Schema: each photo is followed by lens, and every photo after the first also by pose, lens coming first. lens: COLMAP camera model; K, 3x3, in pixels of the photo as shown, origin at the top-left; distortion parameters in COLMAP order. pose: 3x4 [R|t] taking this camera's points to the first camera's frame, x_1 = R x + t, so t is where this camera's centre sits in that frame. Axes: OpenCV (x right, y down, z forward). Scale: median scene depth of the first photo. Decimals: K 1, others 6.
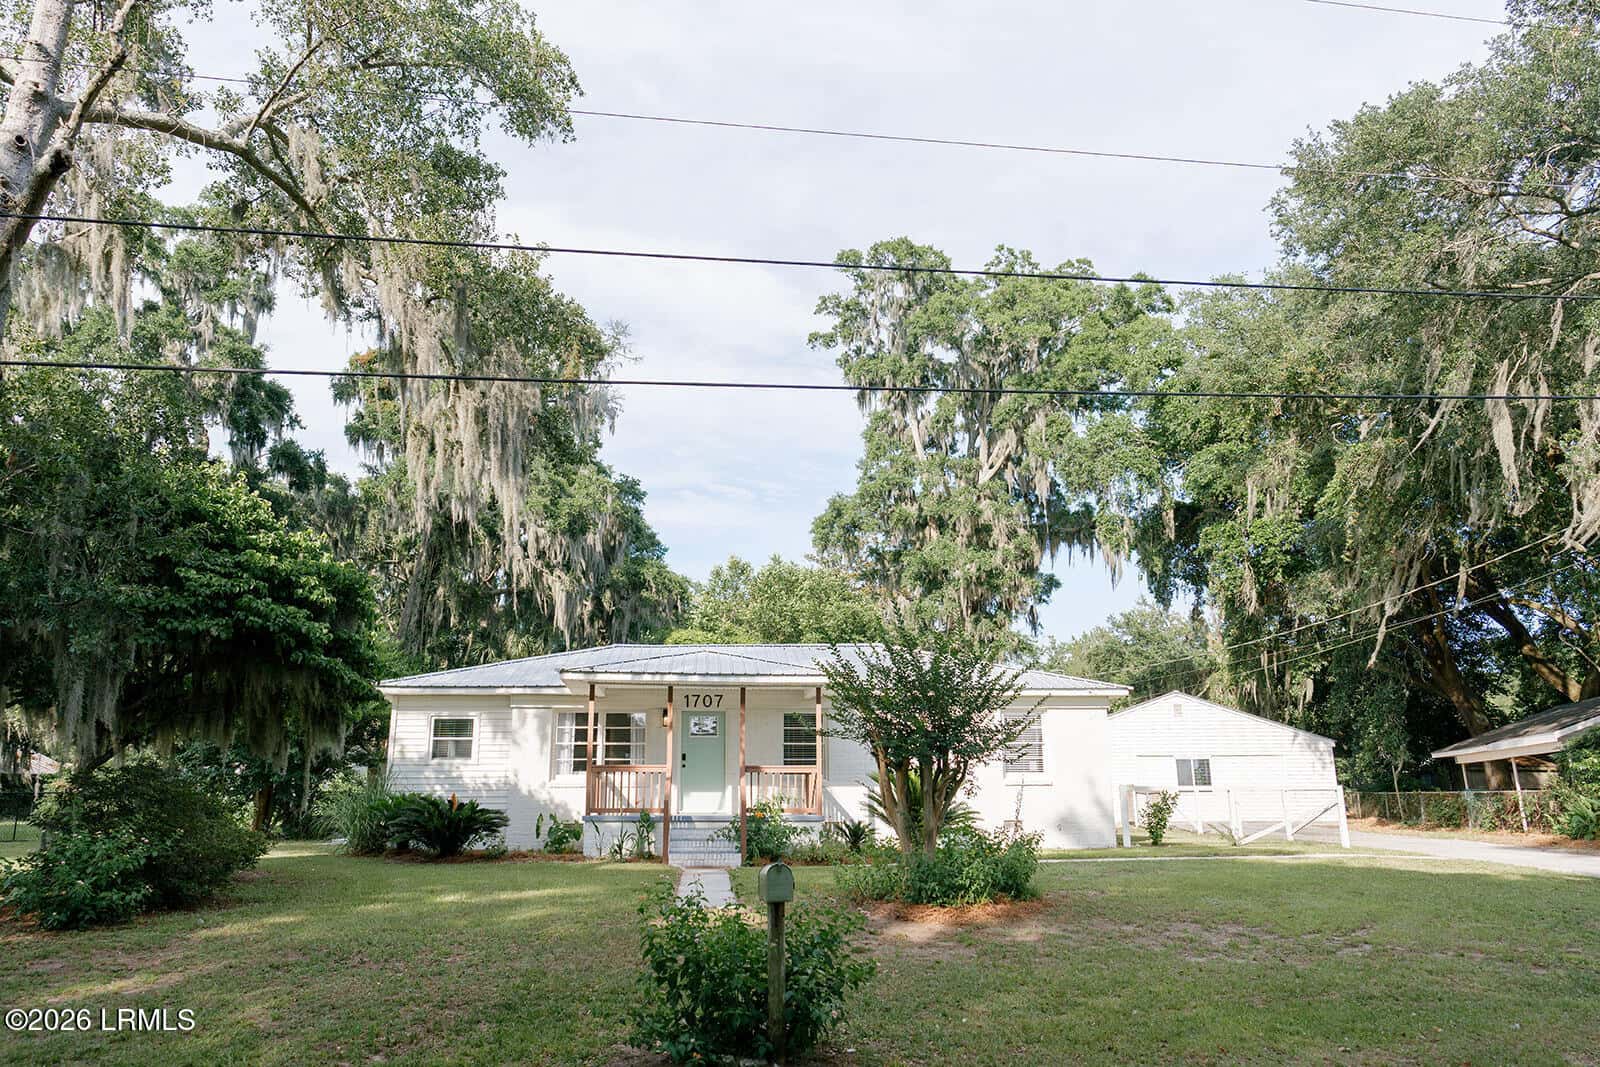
lens RADIAL K [[1113.8, 0, 789.1], [0, 1113.8, 519.4], [0, 0, 1]] dist [-0.006221, 0.003582]
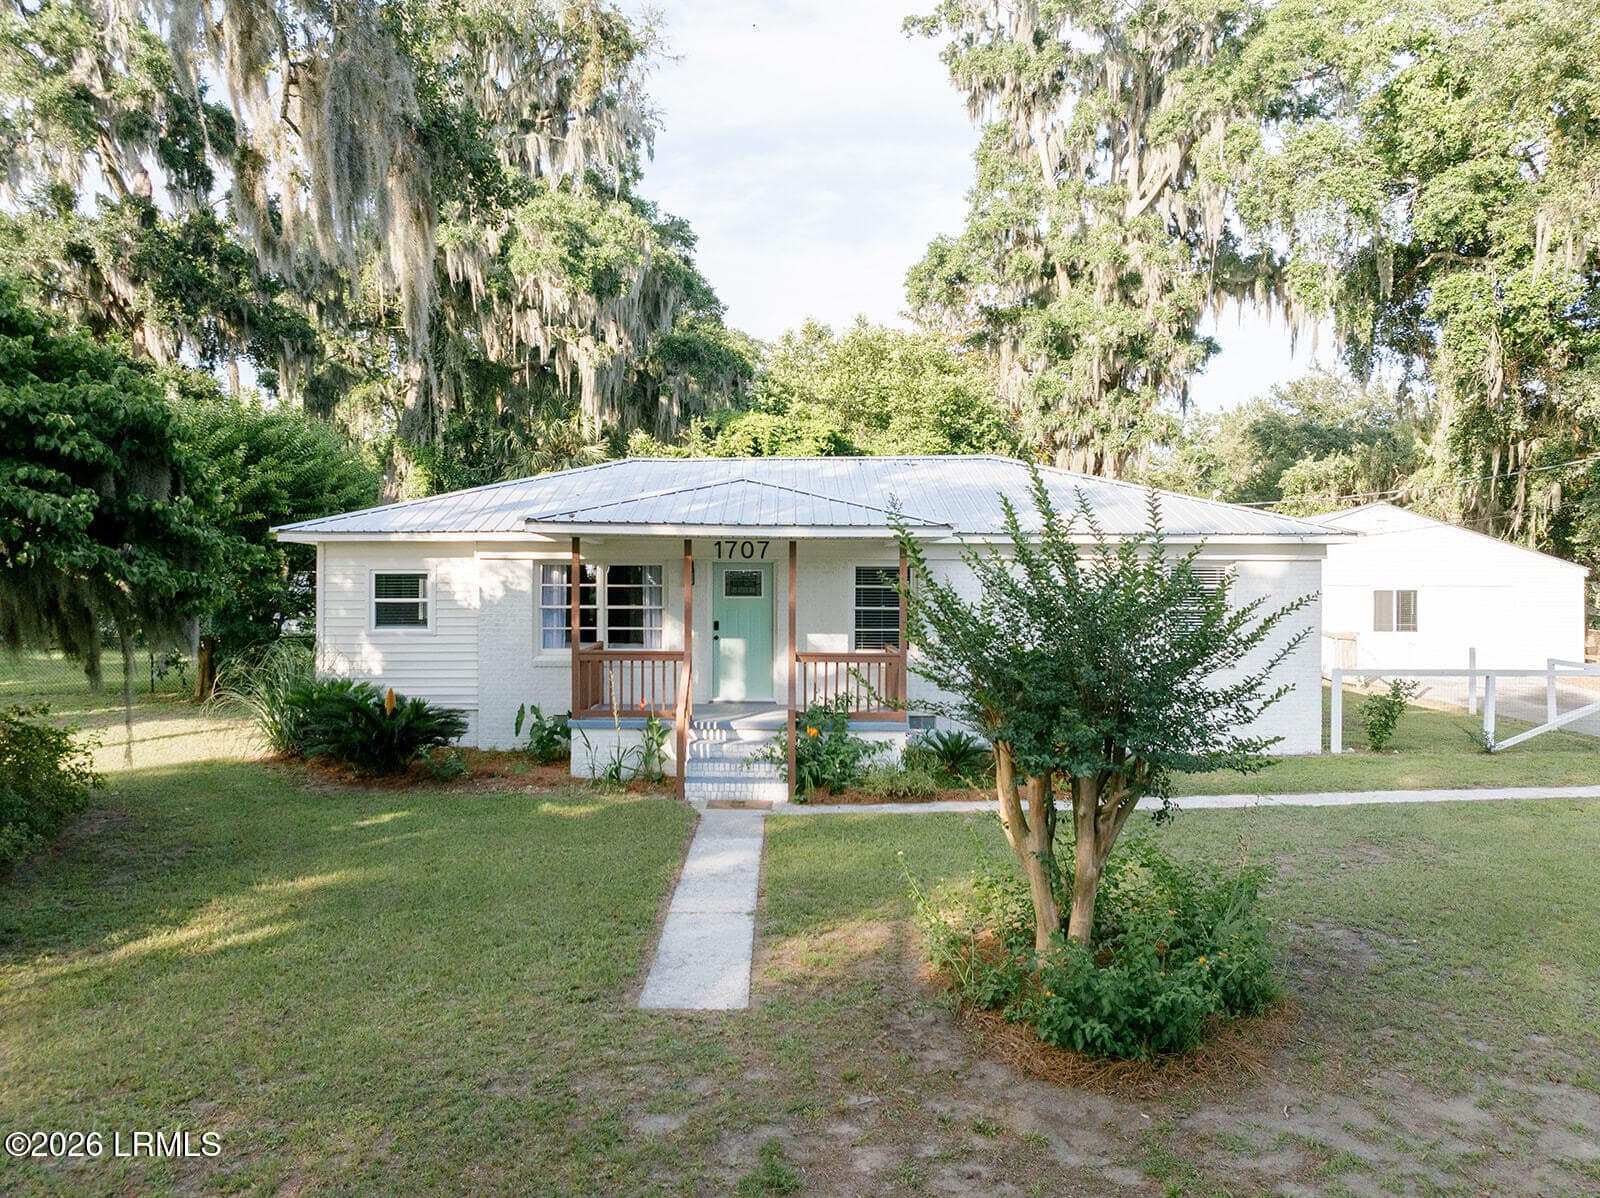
lens RADIAL K [[1234.8, 0, 776.6], [0, 1234.8, 574.0], [0, 0, 1]] dist [-0.034894, -0.007969]
pose [[0.996352, 0.007460, -0.085016, 0.005960], [0.013712, 0.969237, 0.245748, -0.007258], [0.084234, -0.246017, 0.965598, 0.117738]]
